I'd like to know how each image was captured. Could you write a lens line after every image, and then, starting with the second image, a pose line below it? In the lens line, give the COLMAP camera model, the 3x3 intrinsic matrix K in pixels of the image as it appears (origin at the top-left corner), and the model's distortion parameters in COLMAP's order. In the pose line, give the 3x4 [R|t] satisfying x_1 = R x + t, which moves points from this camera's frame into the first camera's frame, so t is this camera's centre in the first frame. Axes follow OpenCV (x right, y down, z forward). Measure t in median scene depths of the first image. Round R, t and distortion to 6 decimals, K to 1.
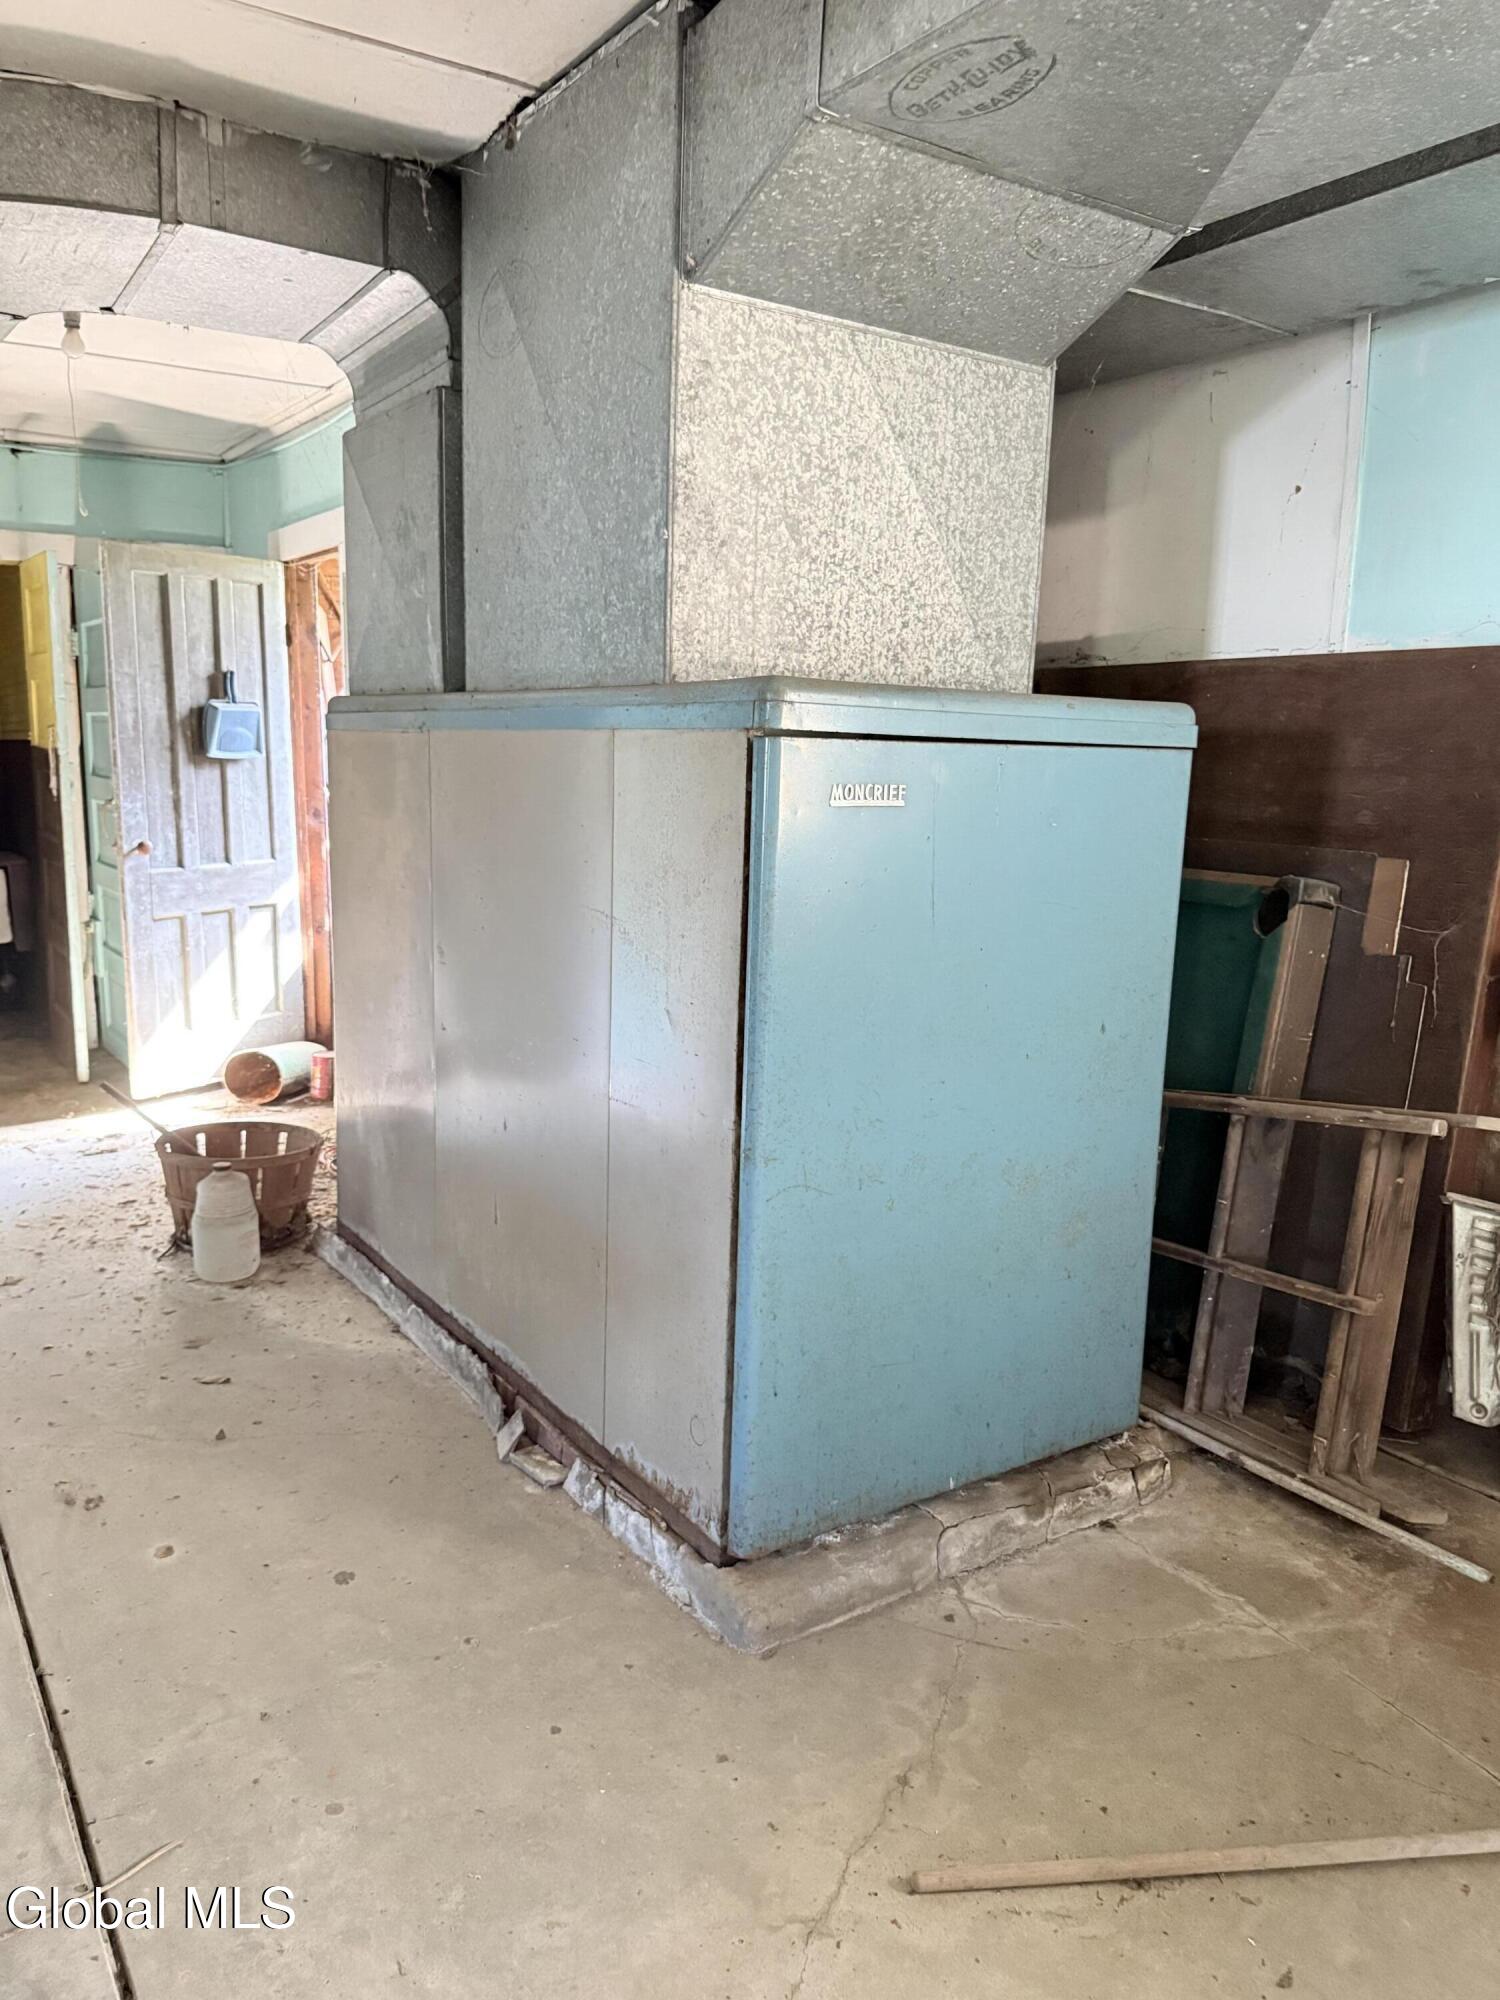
lens RADIAL K [[1432.8, 0, 763.1], [0, 1432.8, 1013.7], [0, 0, 1]] dist [0.127338, -0.178271]
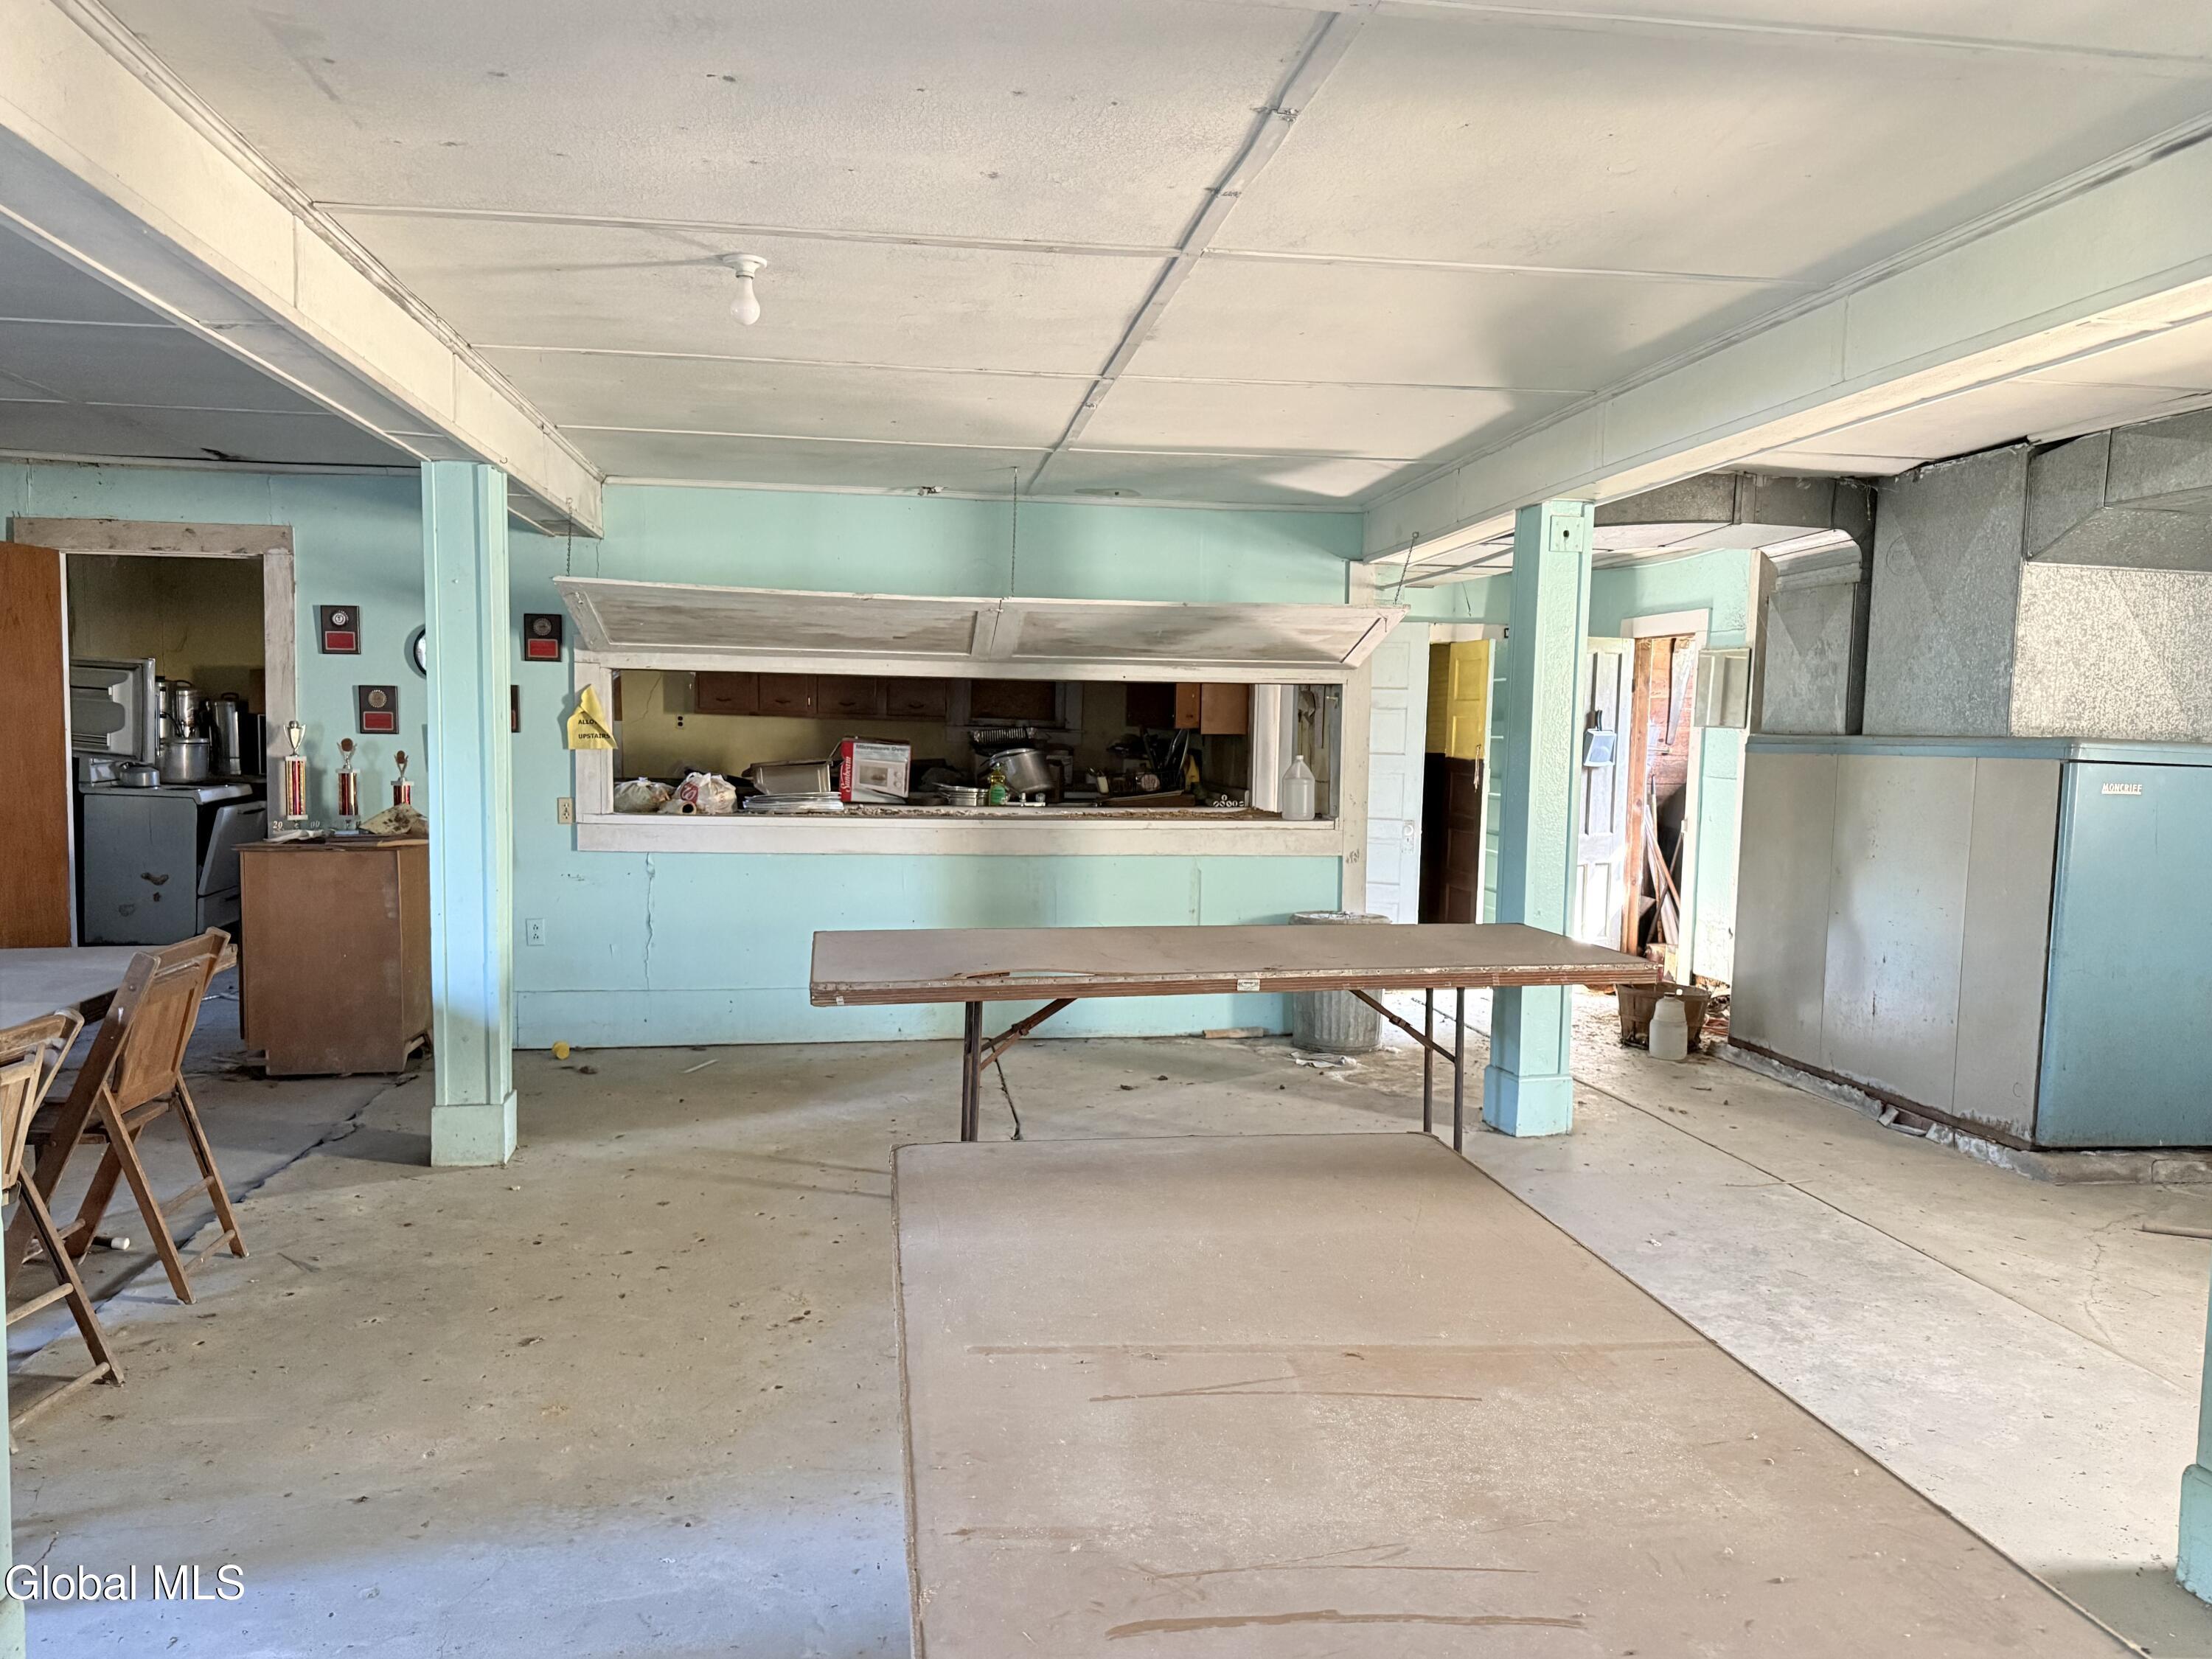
lens RADIAL K [[1636.6, 0, 1114.9], [0, 1636.6, 834.0], [0, 0, 1]] dist [0.042204, -0.039232]
pose [[0.908052, 0.029074, -0.417846, -0.226551], [-0.082749, 0.990379, -0.110917, 0.275316], [0.410601, 0.135295, 0.901722, -1.616752]]
